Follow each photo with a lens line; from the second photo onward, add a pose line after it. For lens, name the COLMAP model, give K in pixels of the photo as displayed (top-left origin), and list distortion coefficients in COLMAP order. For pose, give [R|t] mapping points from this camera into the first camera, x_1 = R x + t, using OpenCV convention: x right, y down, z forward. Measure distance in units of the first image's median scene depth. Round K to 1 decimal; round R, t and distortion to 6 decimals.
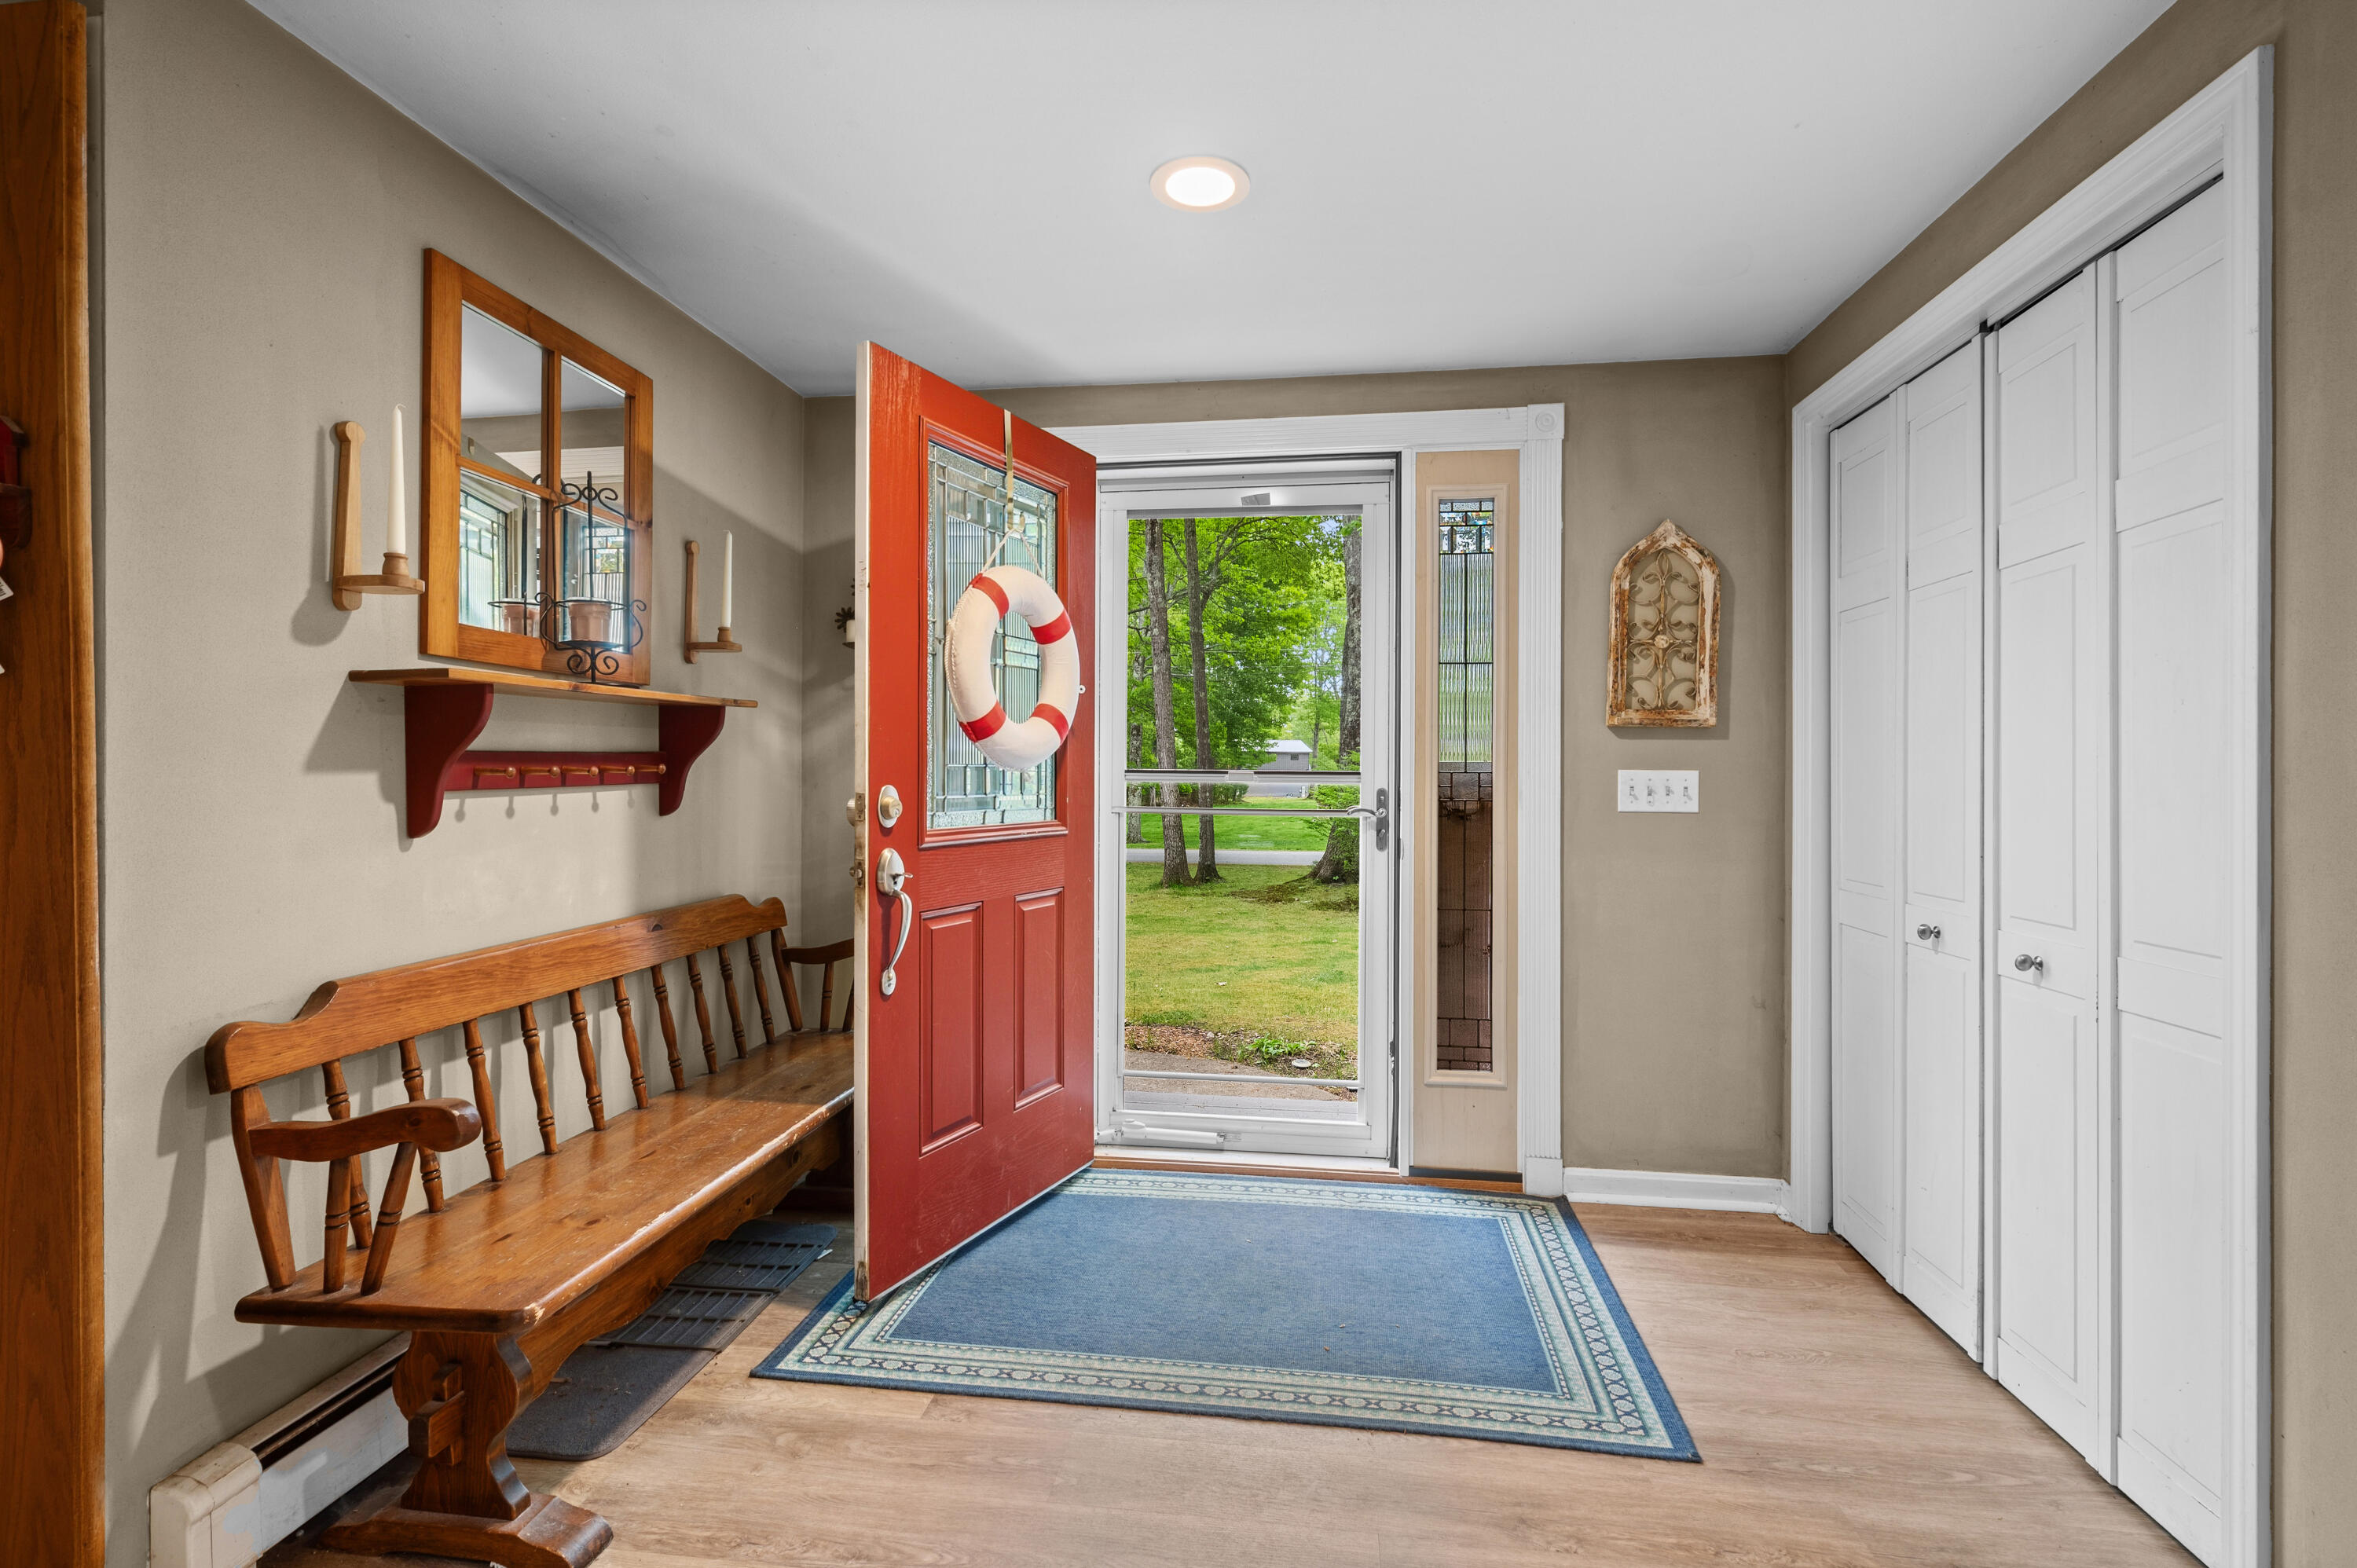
lens RADIAL K [[1079.4, 0, 1181.0], [0, 1079.4, 773.7], [0, 0, 1]] dist [0.022182, 0.000305]
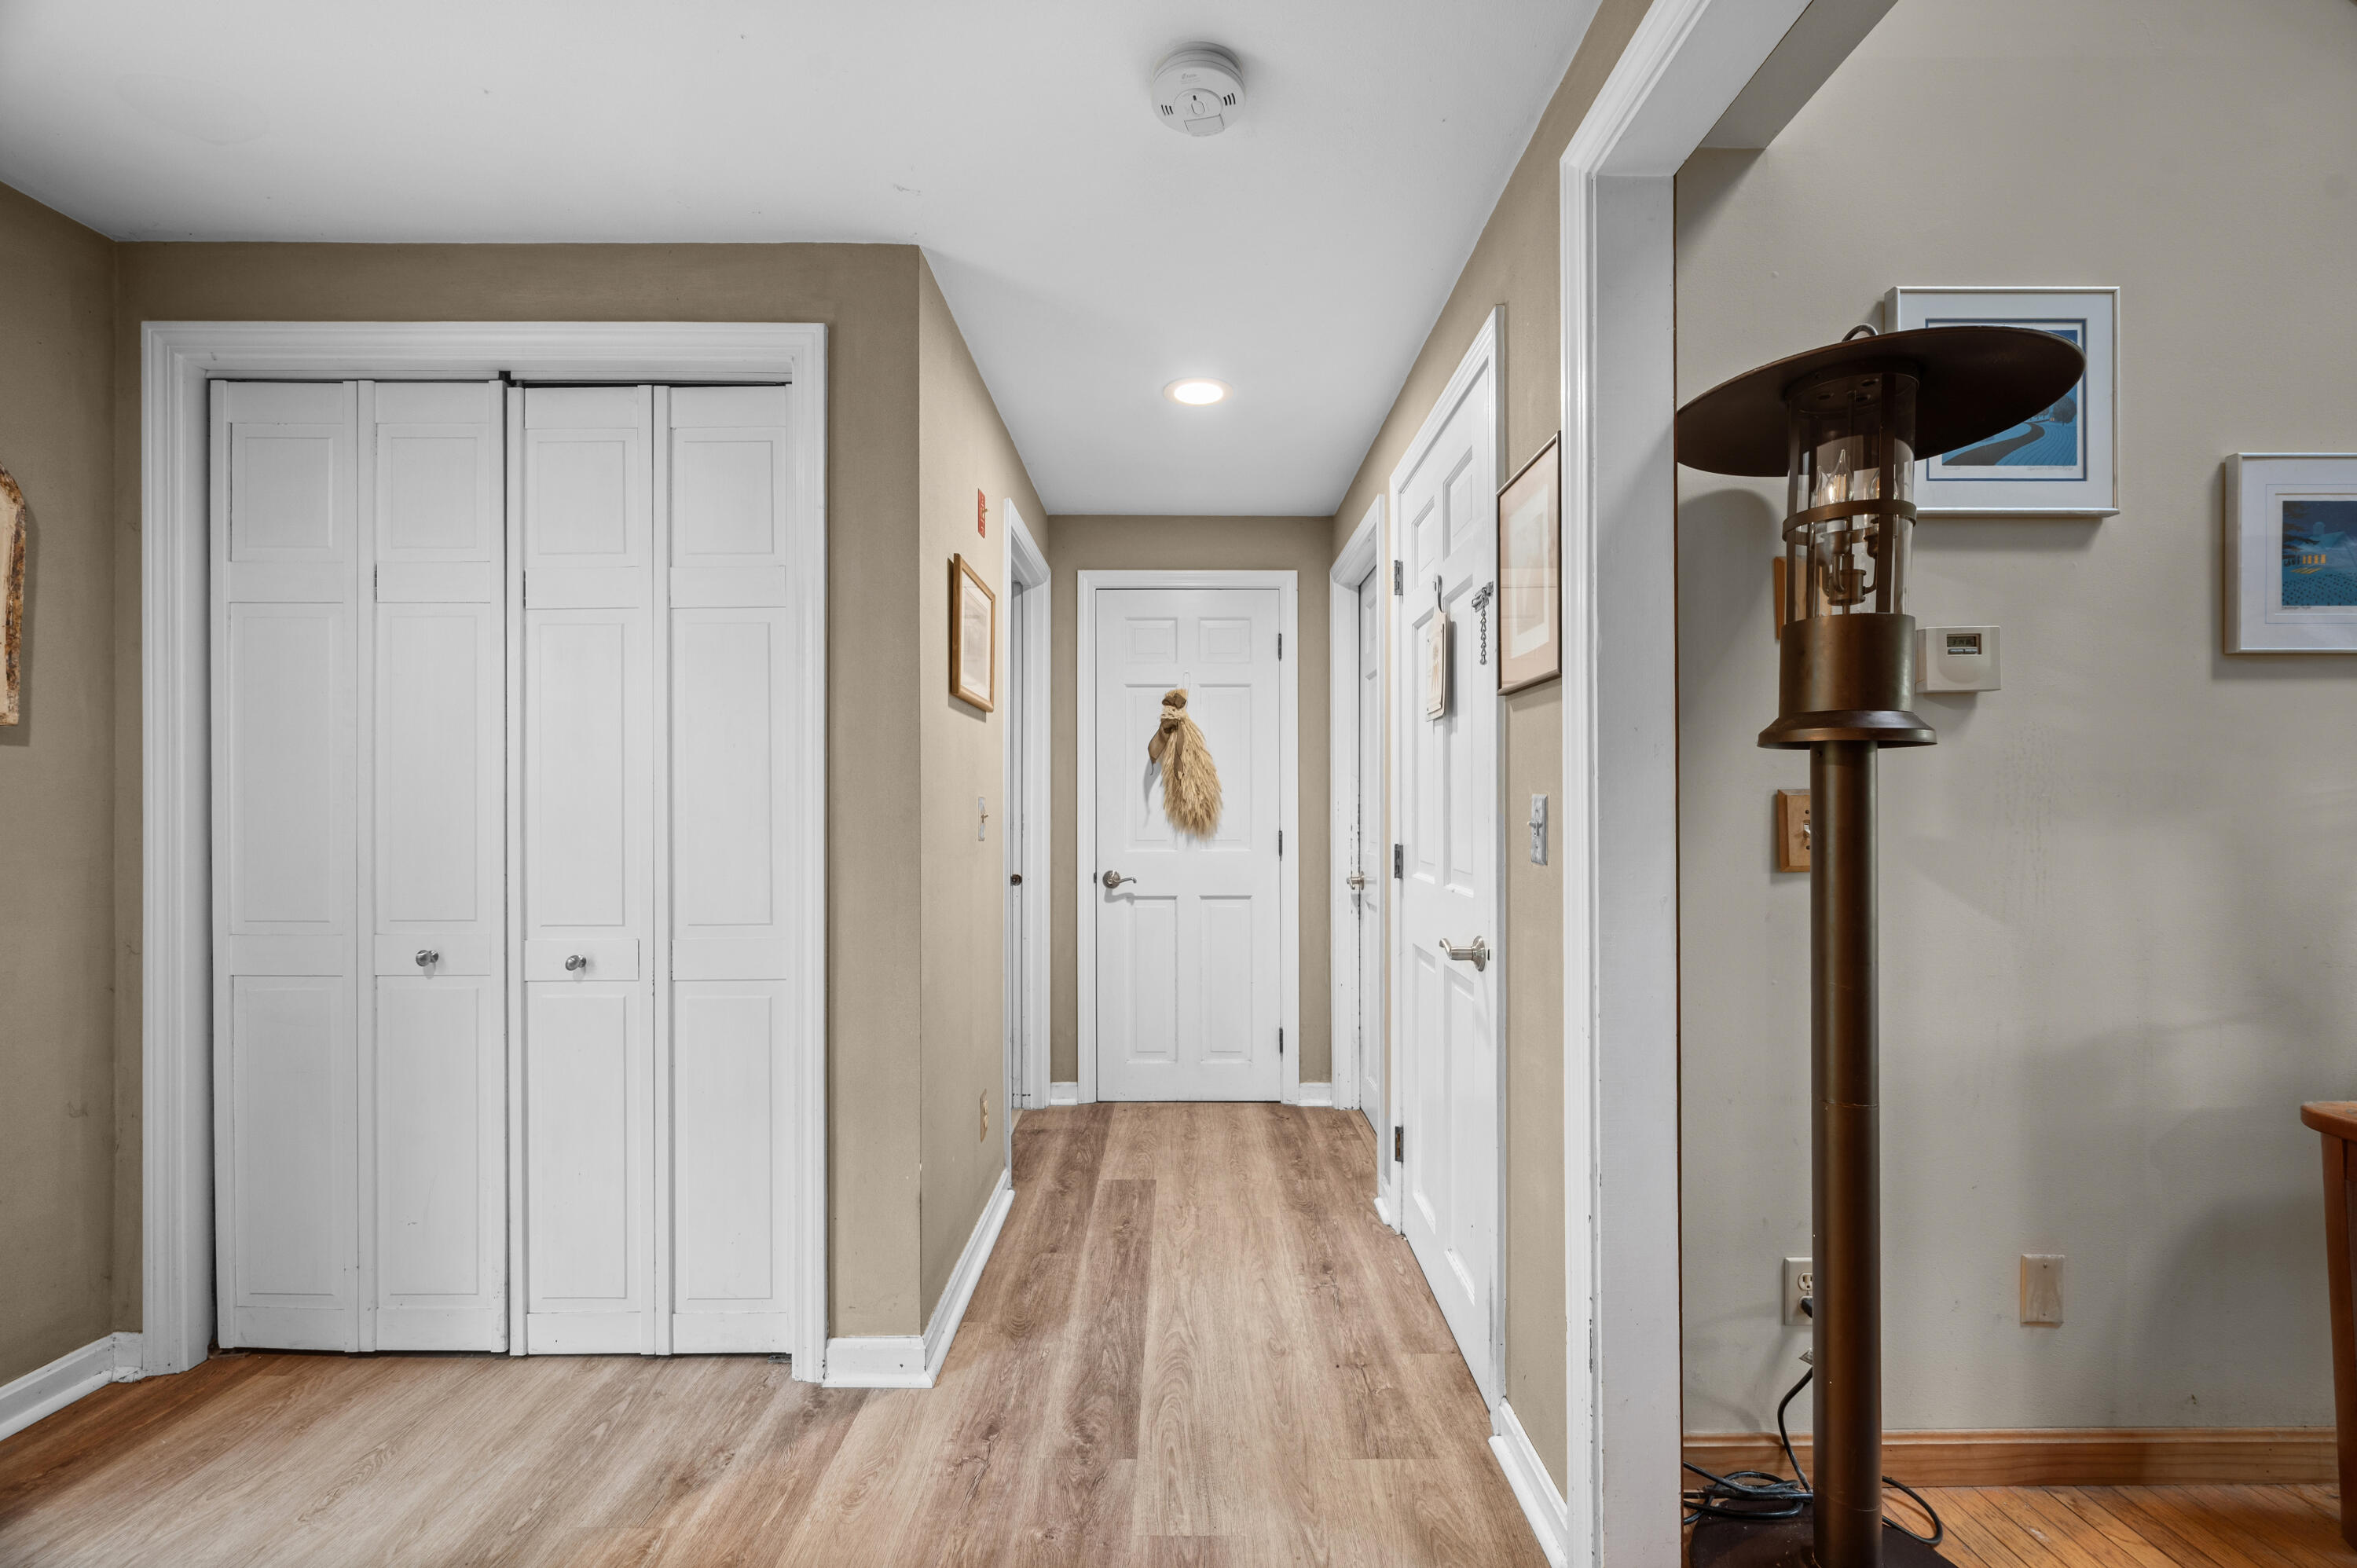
lens RADIAL K [[965.1, 0, 1180.4], [0, 965.1, 808.3], [0, 0, 1]] dist [-0.002927, 0.000316]
pose [[-0.149767, 0.000962, 0.988721, -0.291594], [-0.000253, 0.999999, -0.001011, 0.012311], [-0.988721, -0.000402, -0.149767, 0.493559]]
